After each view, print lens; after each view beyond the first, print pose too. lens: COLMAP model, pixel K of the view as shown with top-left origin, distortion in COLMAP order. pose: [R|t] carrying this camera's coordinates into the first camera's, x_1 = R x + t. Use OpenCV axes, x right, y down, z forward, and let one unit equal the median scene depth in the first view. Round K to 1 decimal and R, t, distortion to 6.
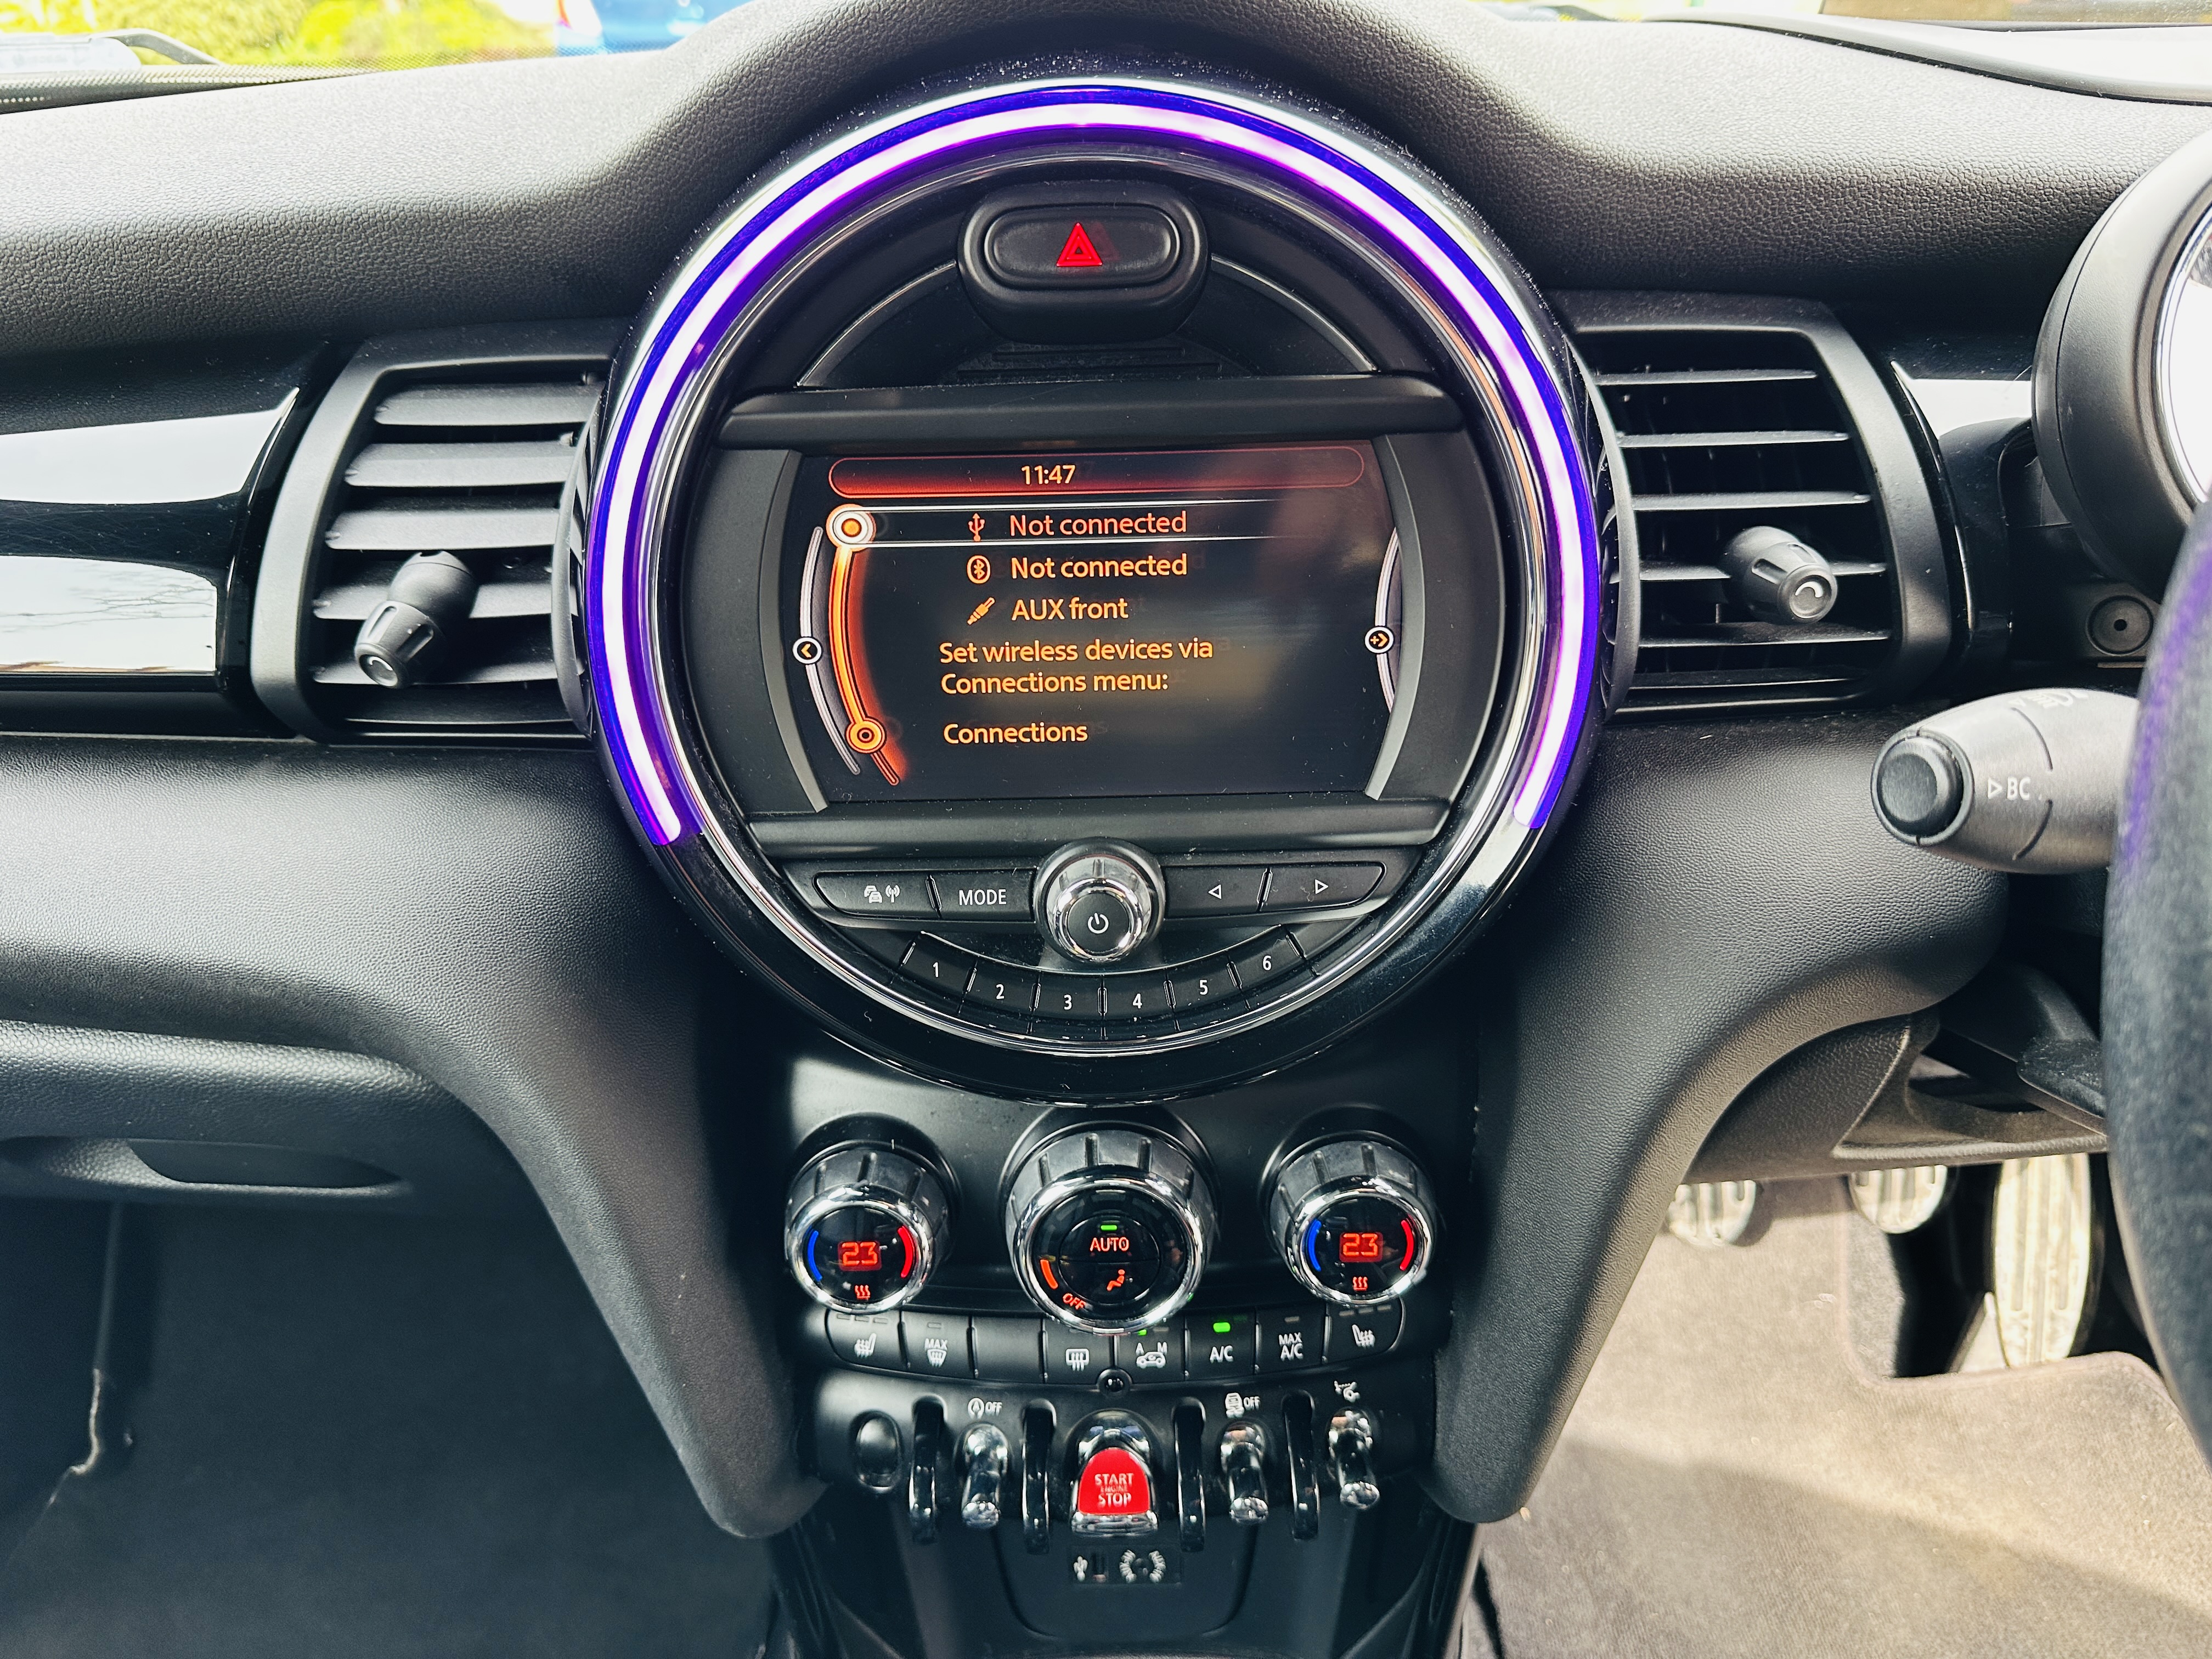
lens RADIAL K [[1606.4, 0, 1115.7], [0, 1606.4, 834.8], [0, 0, 1]] dist [0.004186, -0.015282]
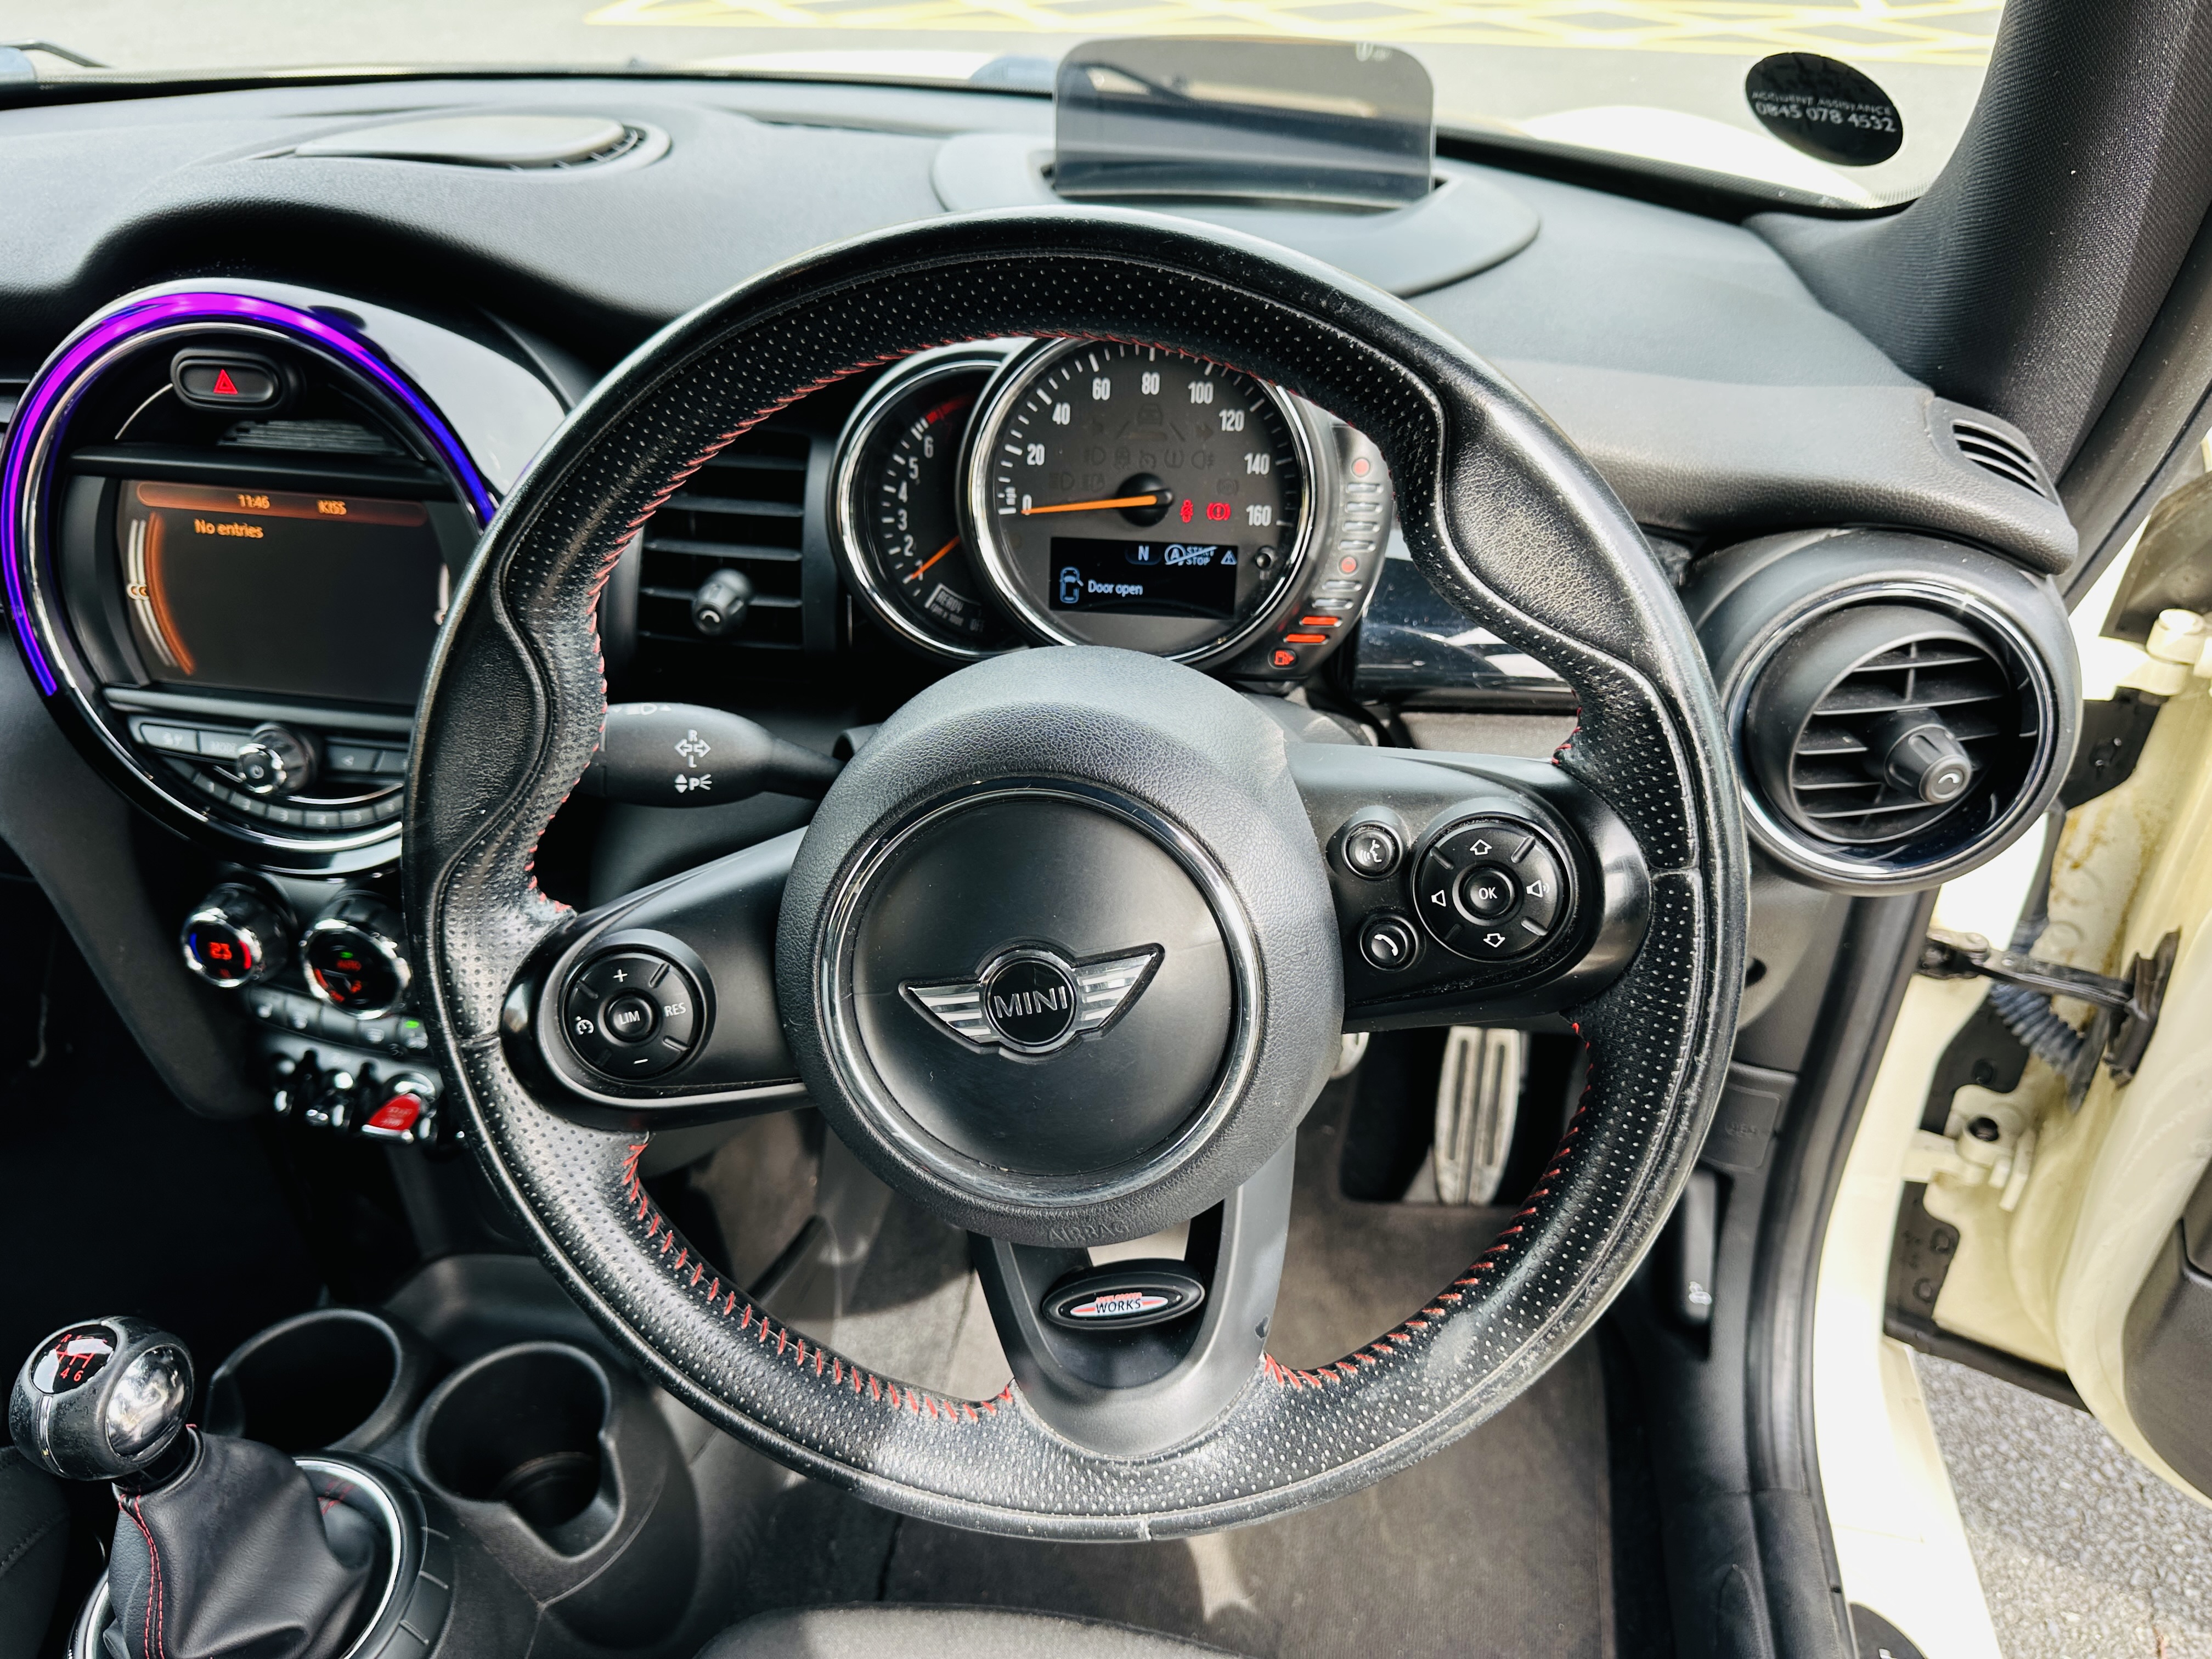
lens RADIAL K [[1606.4, 0, 1115.7], [0, 1606.4, 834.8], [0, 0, 1]] dist [0.004186, -0.015282]
pose [[0.984252, 0.124741, -0.125254, 0.728851], [-0.109202, 0.986244, 0.124090, -0.125318], [0.139010, -0.108458, 0.984334, -0.368770]]
